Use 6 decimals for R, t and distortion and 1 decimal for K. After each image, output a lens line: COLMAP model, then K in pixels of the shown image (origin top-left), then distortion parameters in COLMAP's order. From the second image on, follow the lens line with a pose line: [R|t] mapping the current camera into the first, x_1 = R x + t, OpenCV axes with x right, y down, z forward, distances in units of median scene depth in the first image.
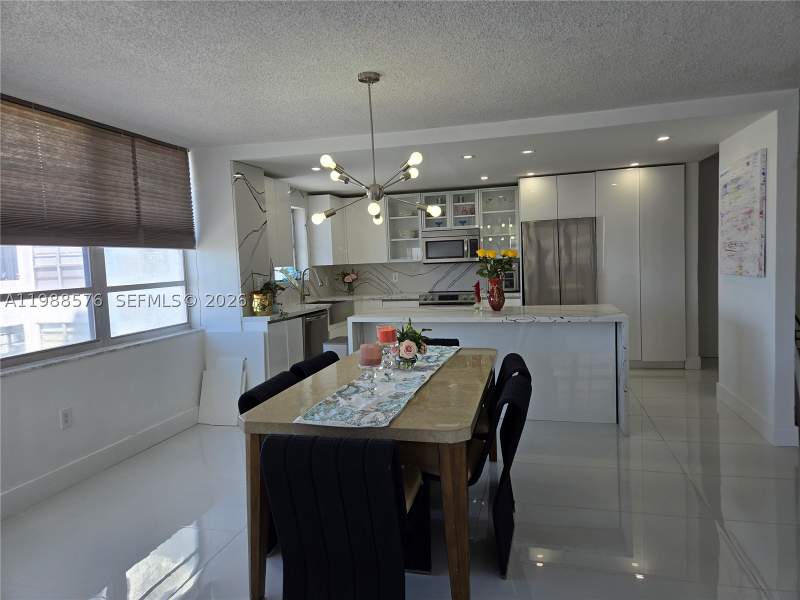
lens RADIAL K [[542.0, 0, 401.7], [0, 542.0, 295.7], [0, 0, 1]] dist [0.060611, 0.000245]
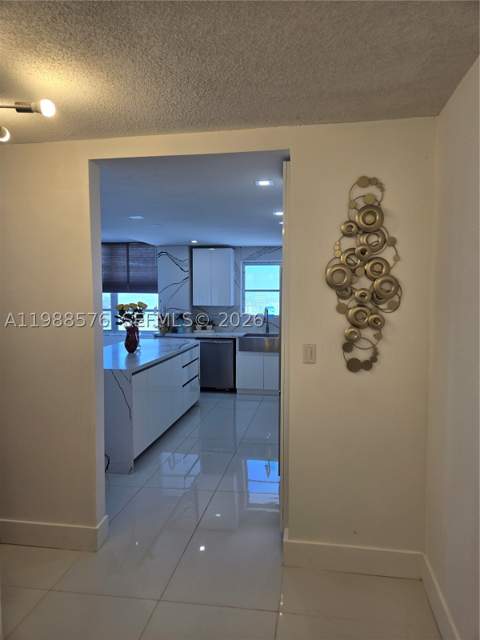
lens RADIAL K [[433.6, 0, 255.7], [0, 433.6, 327.2], [0, 0, 1]] dist [0.060611, 0.000245]
pose [[0.094799, 0.117498, -0.988538, 0.873703], [-0.072208, 0.991206, 0.110891, -0.118649], [0.992874, 0.060869, 0.102450, 0.866479]]
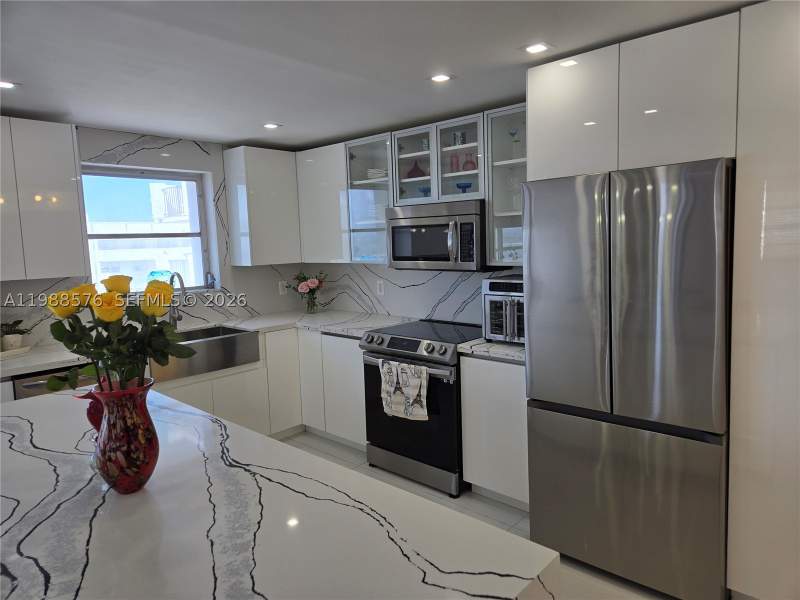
lens RADIAL K [[542.0, 0, 404.8], [0, 542.0, 297.6], [0, 0, 1]] dist [0.060611, 0.000245]
pose [[0.877567, 0.064708, -0.475067, 0.328168], [-0.033496, 0.996704, 0.073883, -0.076670], [0.478282, -0.048924, 0.876842, 0.592338]]
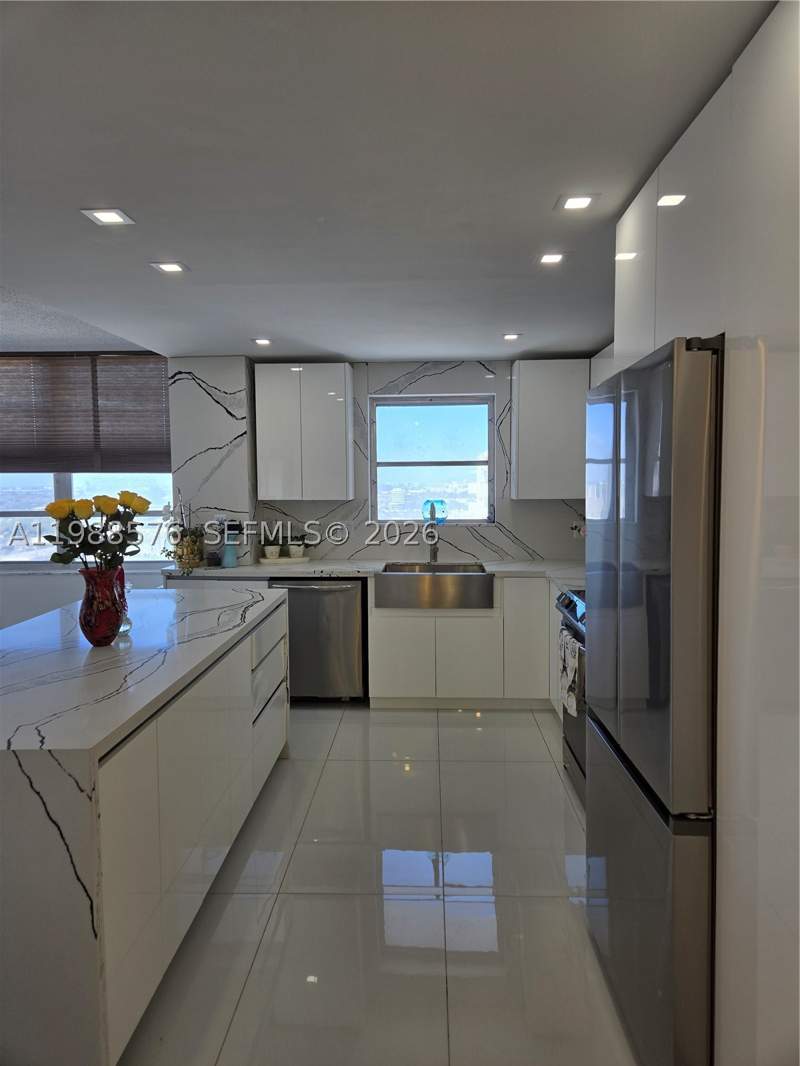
lens RADIAL K [[722.2, 0, 402.8], [0, 722.2, 535.5], [0, 0, 1]] dist [0.060611, 0.000245]
pose [[0.195876, 0.114977, -0.973865, 0.556981], [-0.064197, 0.992476, 0.104263, -0.093395], [0.978525, 0.042096, 0.201784, 0.815956]]
